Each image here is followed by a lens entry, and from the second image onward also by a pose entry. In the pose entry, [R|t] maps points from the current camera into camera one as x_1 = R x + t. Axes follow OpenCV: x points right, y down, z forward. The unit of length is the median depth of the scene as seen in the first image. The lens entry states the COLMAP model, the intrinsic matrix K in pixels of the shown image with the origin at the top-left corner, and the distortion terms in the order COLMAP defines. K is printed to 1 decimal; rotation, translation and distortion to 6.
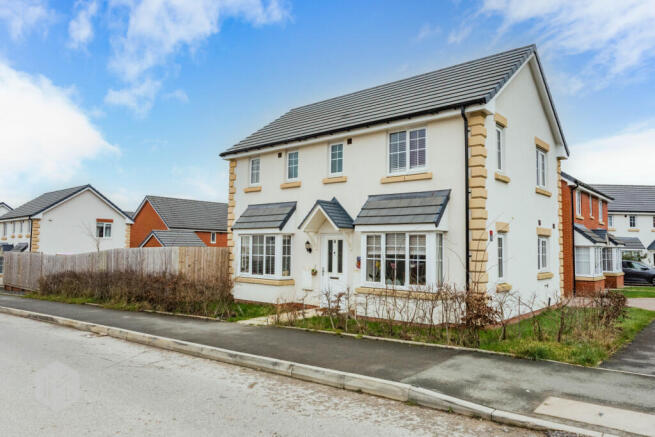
lens RADIAL K [[476.9, 0, 327.5], [0, 476.9, 218.5], [0, 0, 1]] dist [0.000313, 0.000002]
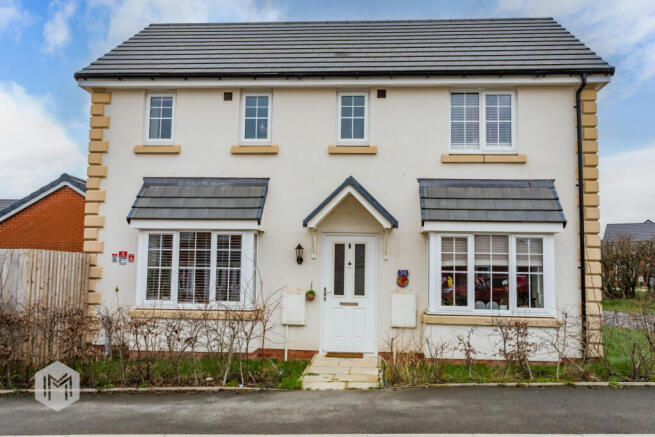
lens RADIAL K [[555.3, 0, 327.5], [0, 555.3, 218.5], [0, 0, 1]] dist [0.002668, 0.002552]
pose [[0.778060, 0.036843, 0.627108, -0.484153], [-0.040051, 0.999157, -0.009009, 0.020091], [-0.626912, -0.018106, 0.778880, 0.445566]]
